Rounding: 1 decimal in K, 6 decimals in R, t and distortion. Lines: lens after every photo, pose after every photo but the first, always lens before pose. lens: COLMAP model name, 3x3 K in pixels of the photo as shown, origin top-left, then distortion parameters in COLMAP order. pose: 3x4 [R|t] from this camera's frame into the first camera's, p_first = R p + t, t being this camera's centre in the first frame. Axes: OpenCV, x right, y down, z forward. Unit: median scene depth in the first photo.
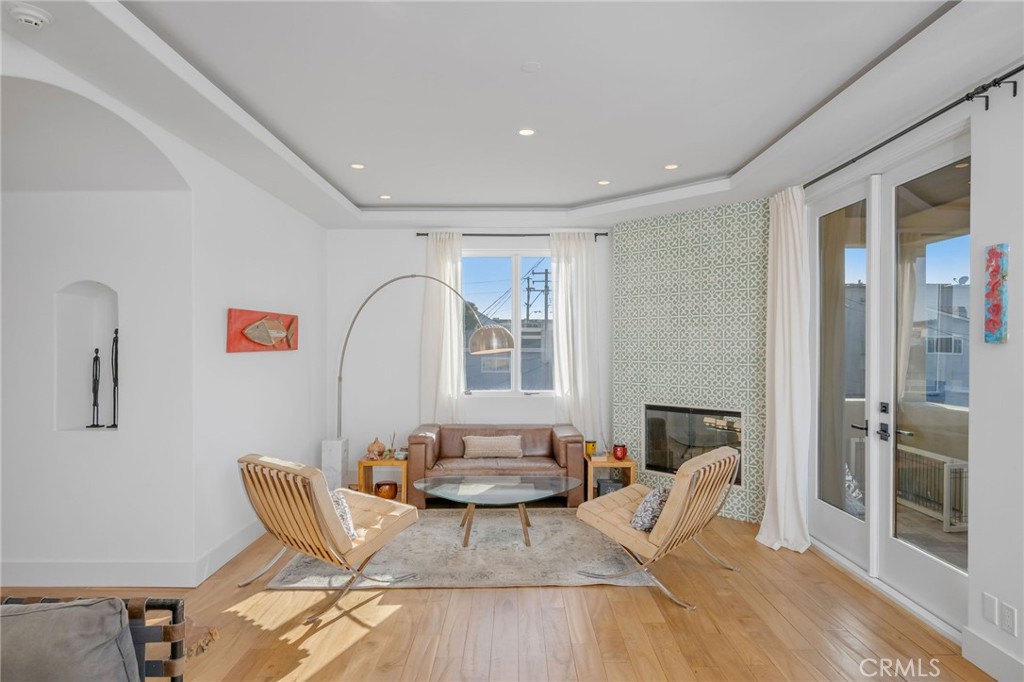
lens RADIAL K [[591.7, 0, 512.2], [0, 591.7, 342.7], [0, 0, 1]] dist [0.002929, 0.000518]
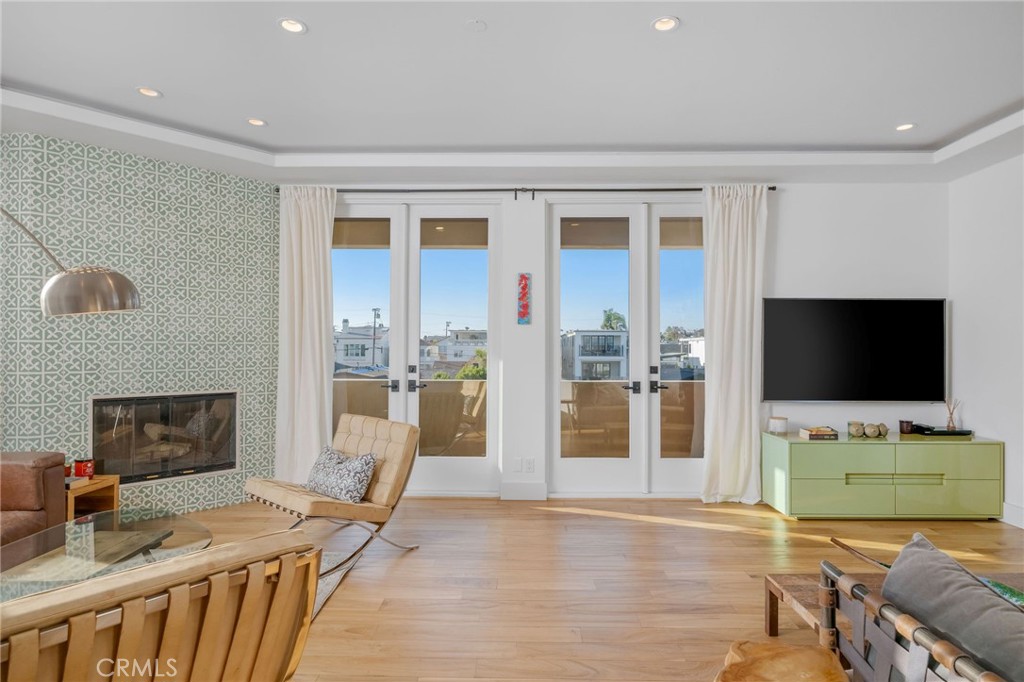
lens RADIAL K [[560.7, 0, 511.2], [0, 560.7, 346.5], [0, 0, 1]] dist [-0.002068, 0.003164]
pose [[0.001941, 0.007118, 0.999973, -0.533626], [-0.006192, 0.999956, -0.007105, 0.046062], [-0.999979, -0.006178, 0.001985, 0.549103]]
